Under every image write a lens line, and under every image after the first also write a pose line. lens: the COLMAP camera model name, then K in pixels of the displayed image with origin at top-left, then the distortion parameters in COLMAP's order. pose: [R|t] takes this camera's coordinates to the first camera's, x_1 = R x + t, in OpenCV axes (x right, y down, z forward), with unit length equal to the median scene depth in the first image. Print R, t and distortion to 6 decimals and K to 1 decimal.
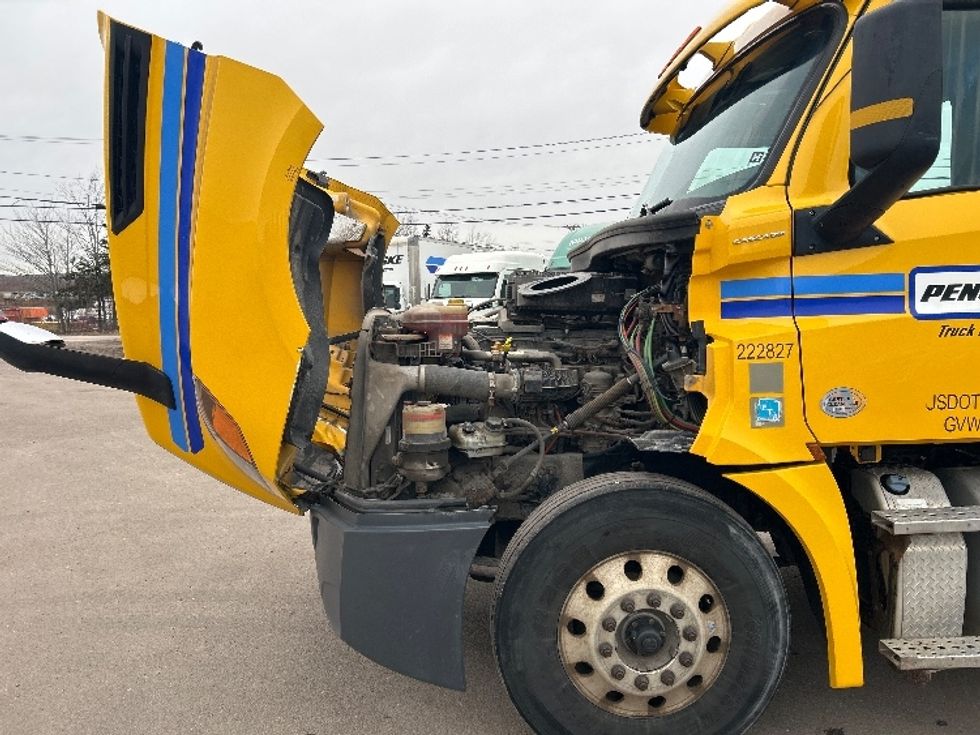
lens RADIAL K [[701.4, 0, 464.7], [0, 701.4, 370.8], [0, 0, 1]] dist [0.052813, -0.002302]
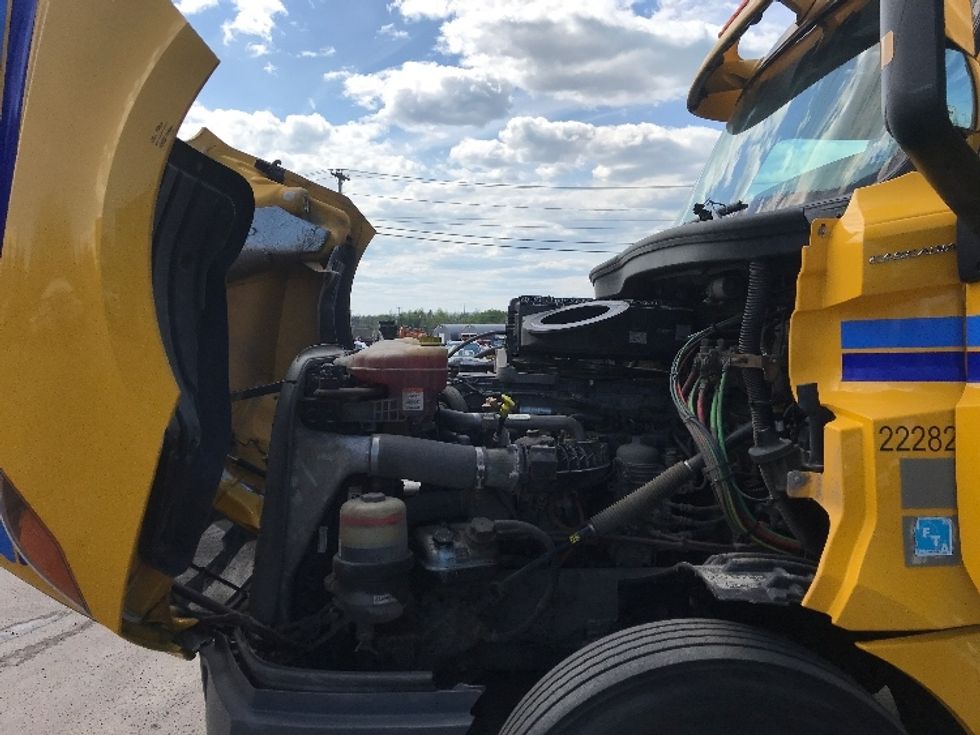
lens RADIAL K [[730.5, 0, 495.8], [0, 730.5, 365.5], [0, 0, 1]] dist [0.033424, -0.008754]
pose [[0.999259, 0.016471, 0.034800, 0.027146], [-0.015034, 0.999040, -0.041149, -0.047048], [-0.035444, 0.040595, 0.998547, 0.304585]]
